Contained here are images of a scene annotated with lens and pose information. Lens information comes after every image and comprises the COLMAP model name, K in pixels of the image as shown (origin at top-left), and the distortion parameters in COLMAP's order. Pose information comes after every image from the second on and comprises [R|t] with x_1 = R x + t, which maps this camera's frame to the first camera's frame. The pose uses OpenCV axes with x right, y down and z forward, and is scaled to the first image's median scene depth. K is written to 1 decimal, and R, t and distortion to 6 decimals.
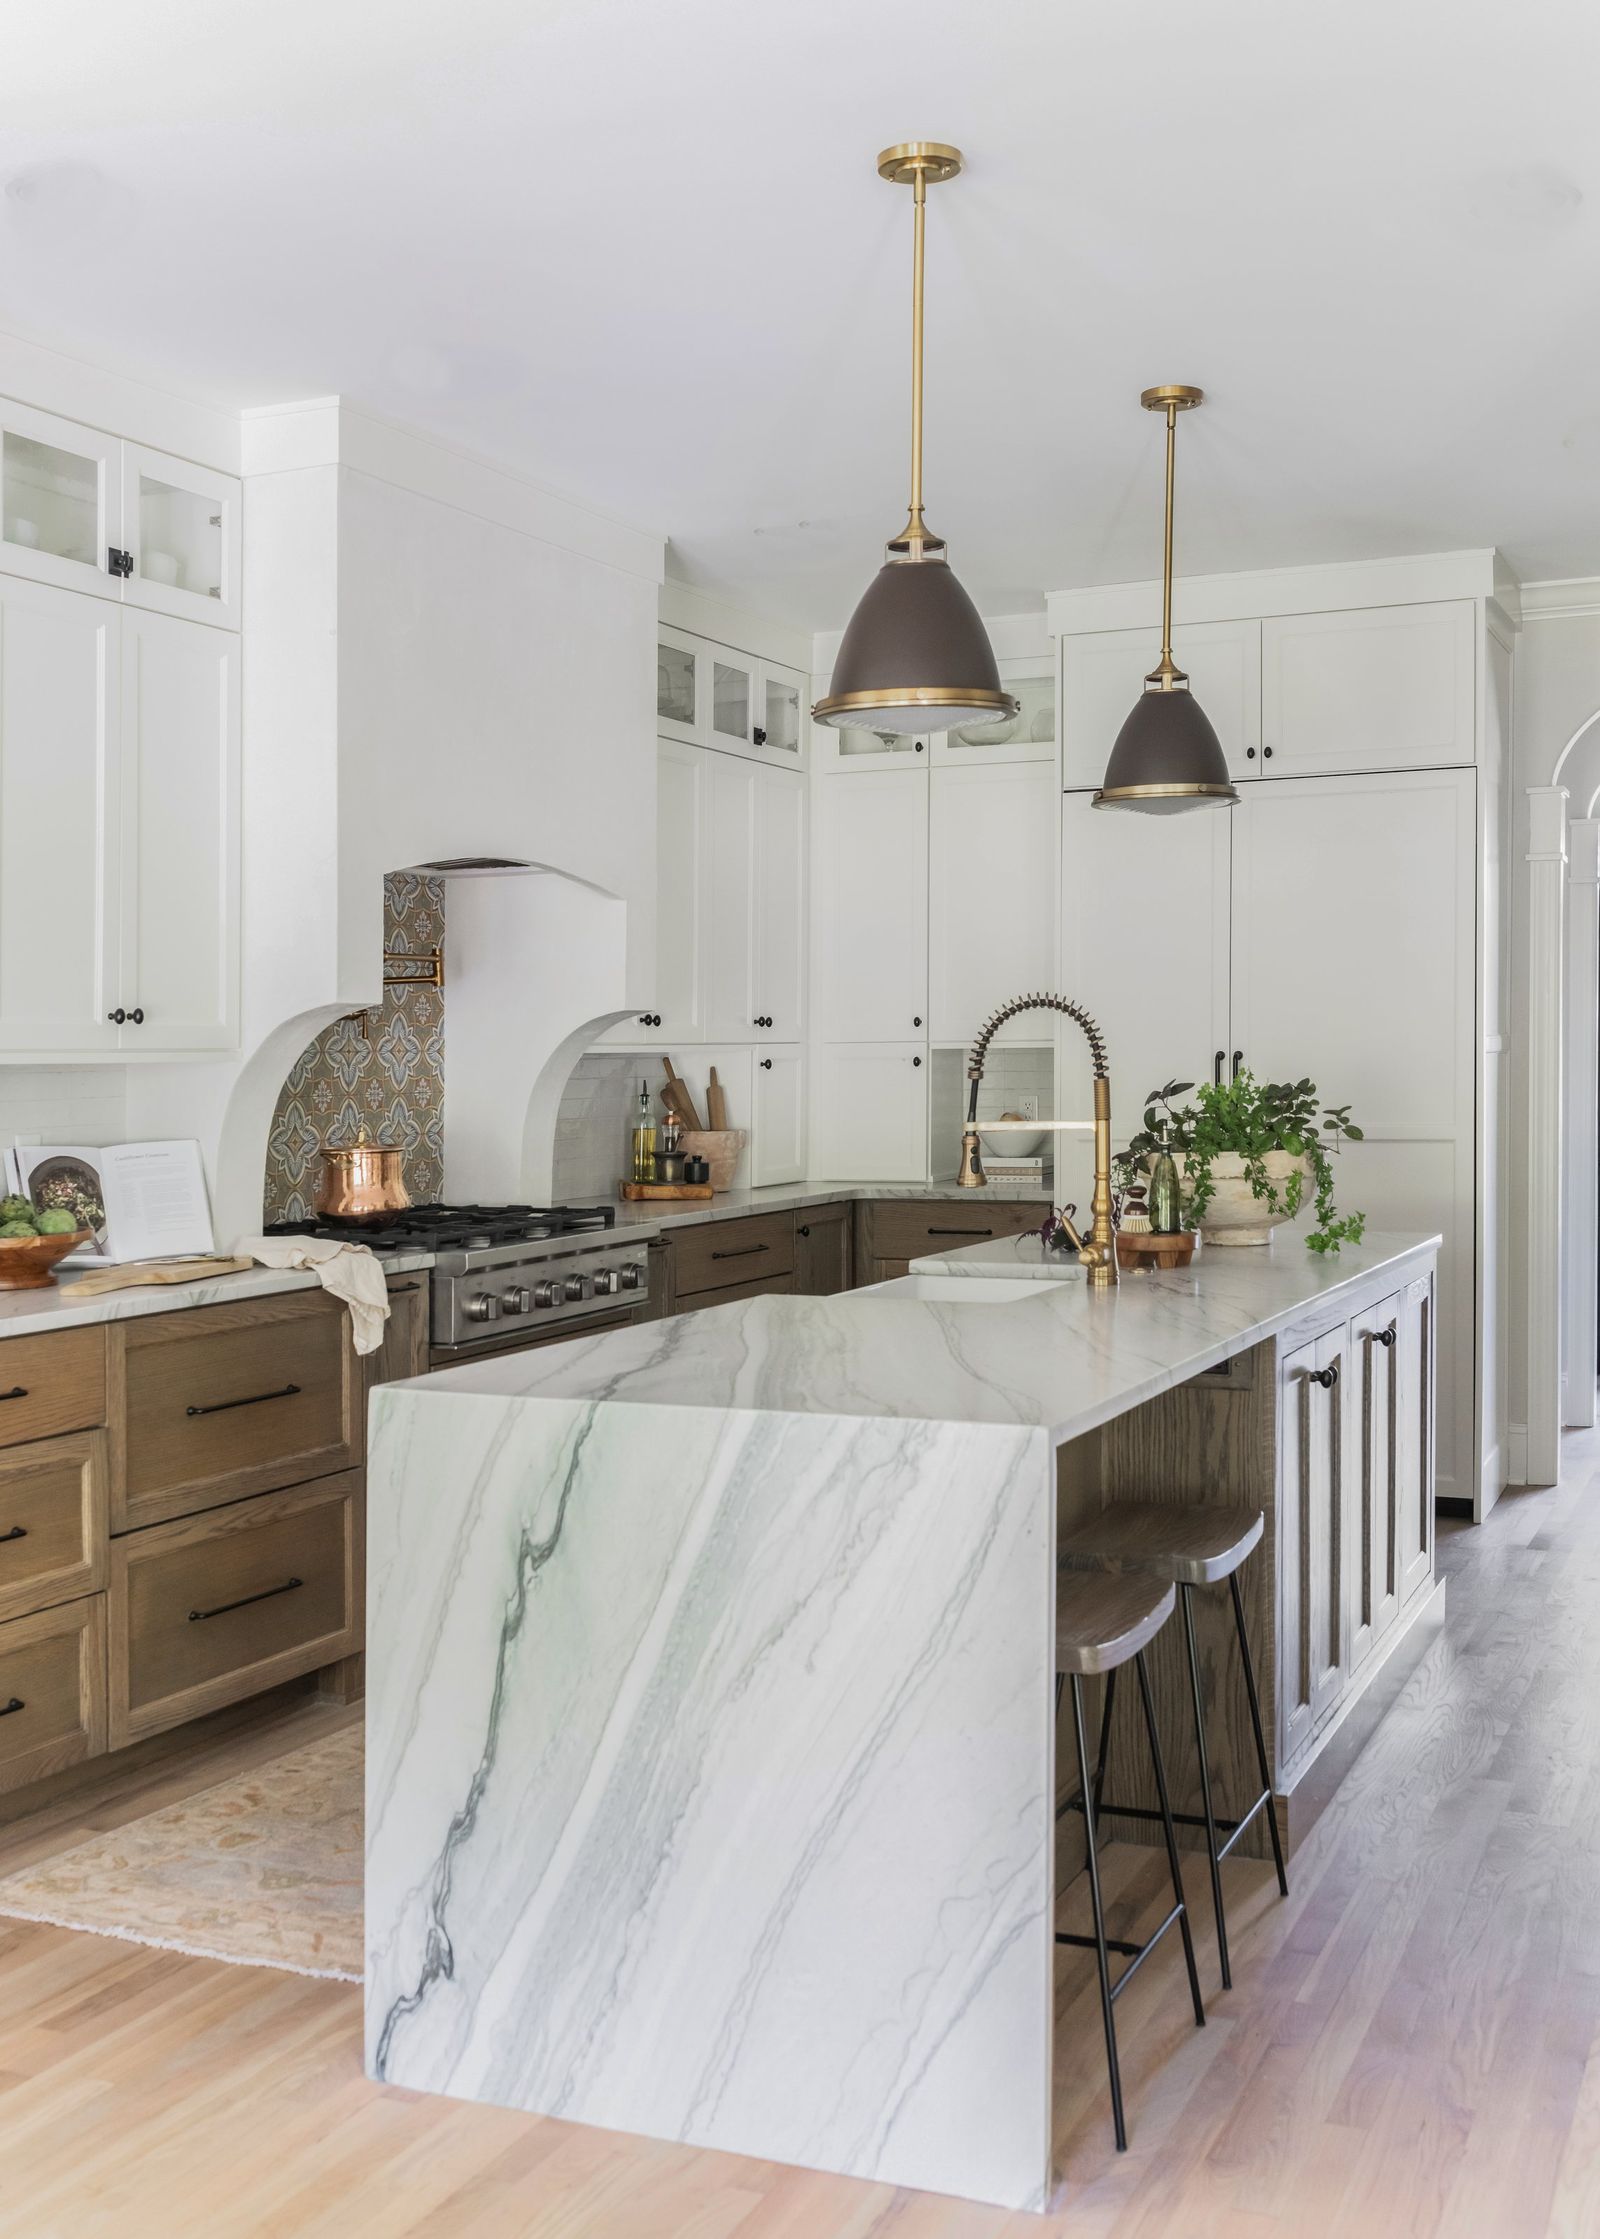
lens RADIAL K [[2358.5, 0, 699.7], [0, 2358.5, 1036.1], [0, 0, 1]] dist [-0.014317, -0.008575]
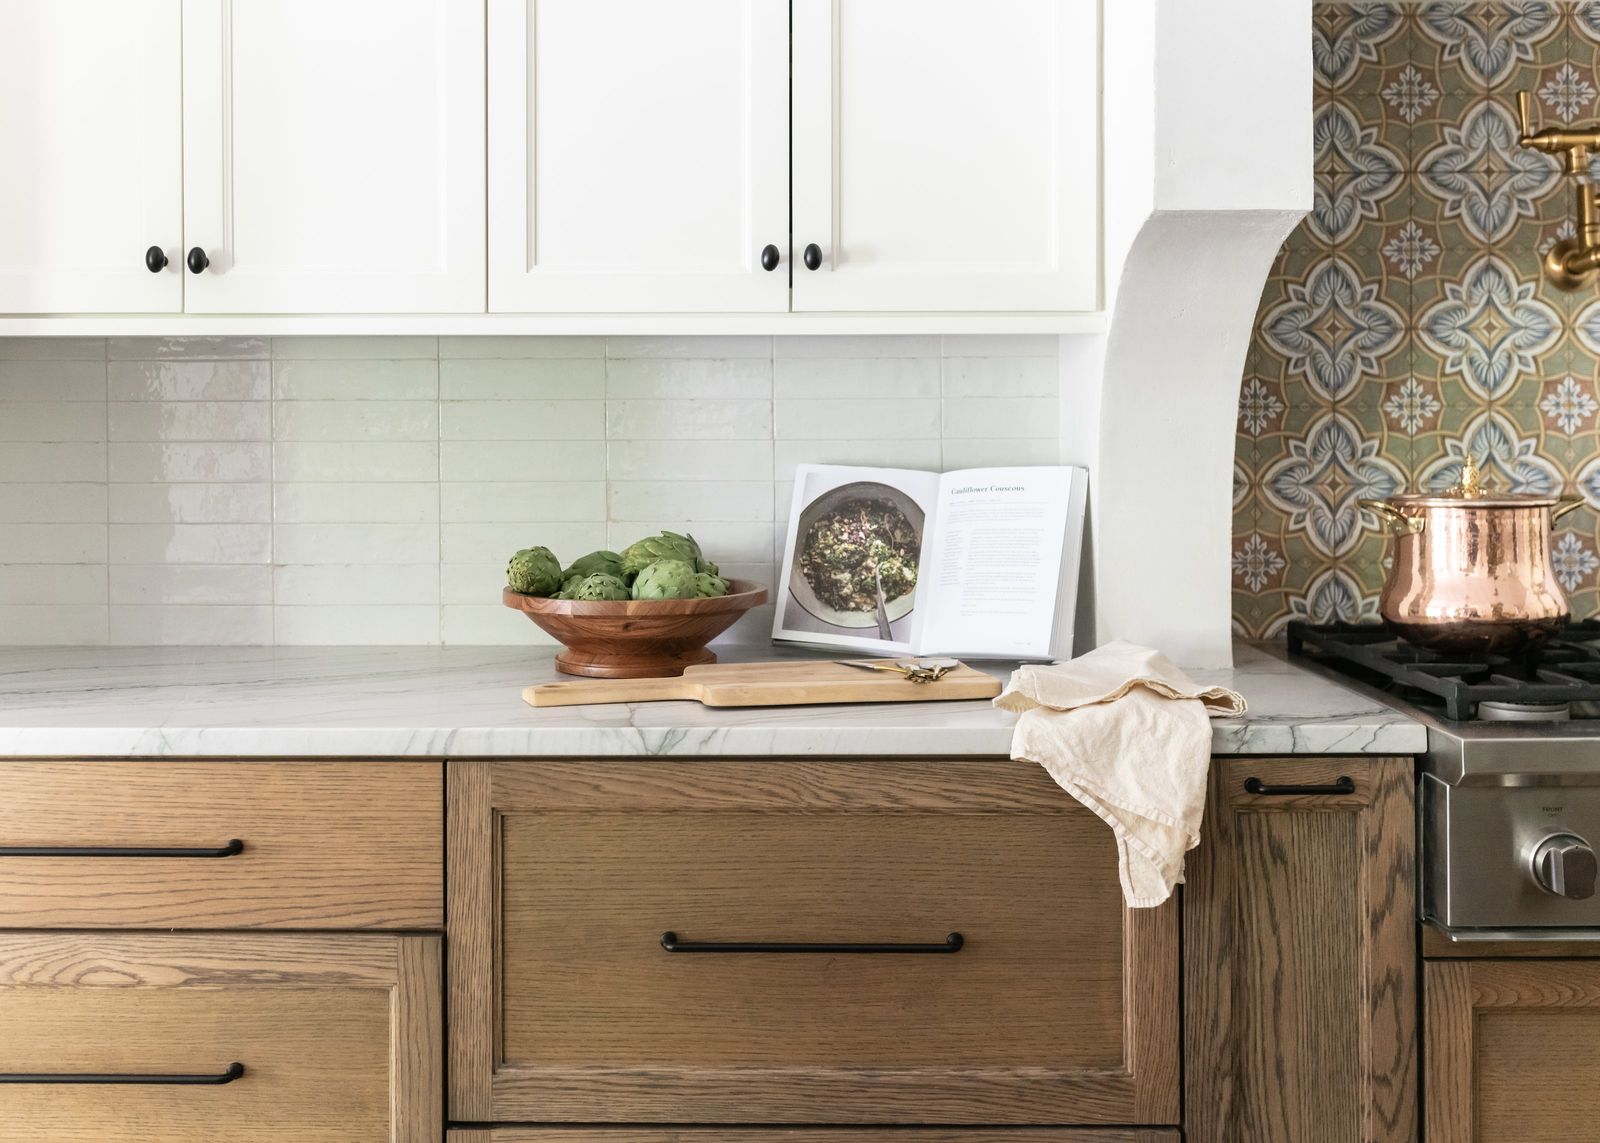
lens RADIAL K [[1685.4, 0, 800.8], [0, 1685.4, 356.8], [0, 0, 1]] dist [-0.014317, -0.008575]
pose [[0.436935, -0.018079, -0.899311, 0.148583], [0.002513, 0.999819, -0.018879, 0.024786], [0.899489, 0.005989, 0.436901, 0.778626]]
